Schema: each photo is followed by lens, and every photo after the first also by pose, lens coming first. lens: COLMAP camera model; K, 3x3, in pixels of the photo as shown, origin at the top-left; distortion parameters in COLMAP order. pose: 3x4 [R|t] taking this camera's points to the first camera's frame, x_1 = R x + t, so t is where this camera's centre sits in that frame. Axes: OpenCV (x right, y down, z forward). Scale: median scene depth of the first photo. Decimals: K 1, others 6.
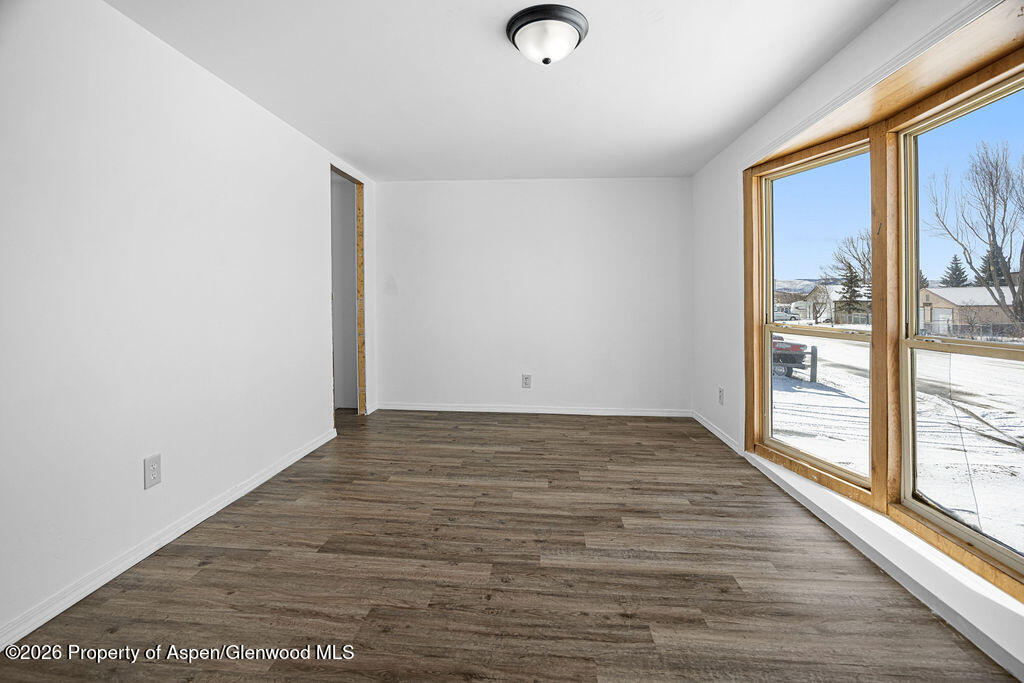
lens RADIAL K [[425.2, 0, 521.8], [0, 425.2, 318.2], [0, 0, 1]] dist [-0.019006, 0.001163]
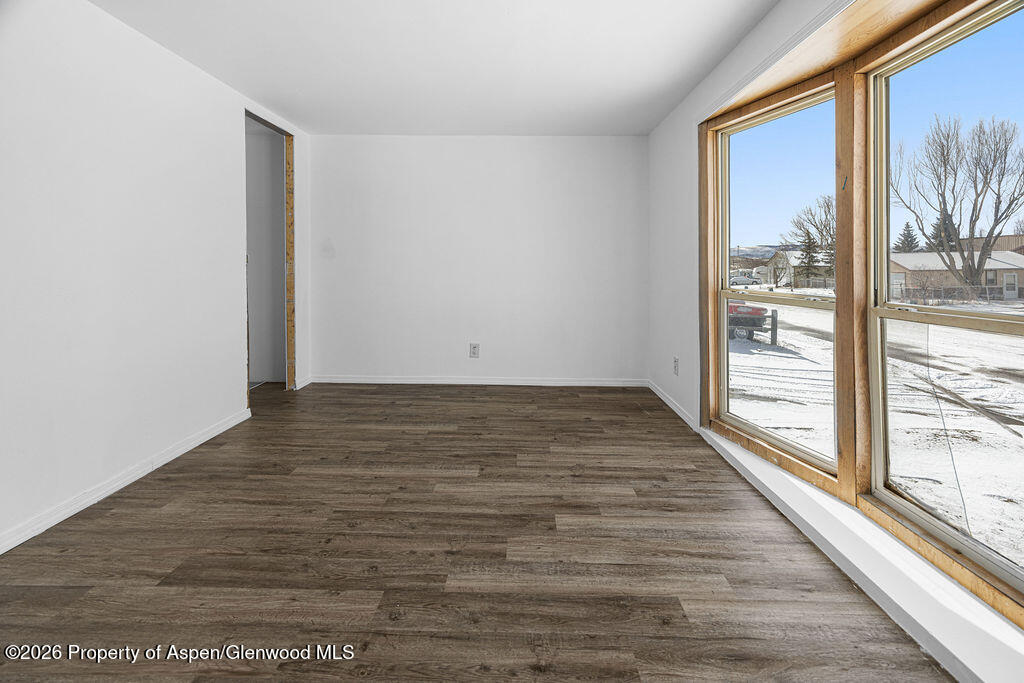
lens RADIAL K [[417.7, 0, 518.5], [0, 417.7, 282.0], [0, 0, 1]] dist [0.010120, -0.001095]
pose [[0.998309, -0.000934, 0.058128, 0.104540], [0.001044, 0.999998, -0.001858, -0.000958], [-0.058126, 0.001915, 0.998307, 0.143273]]
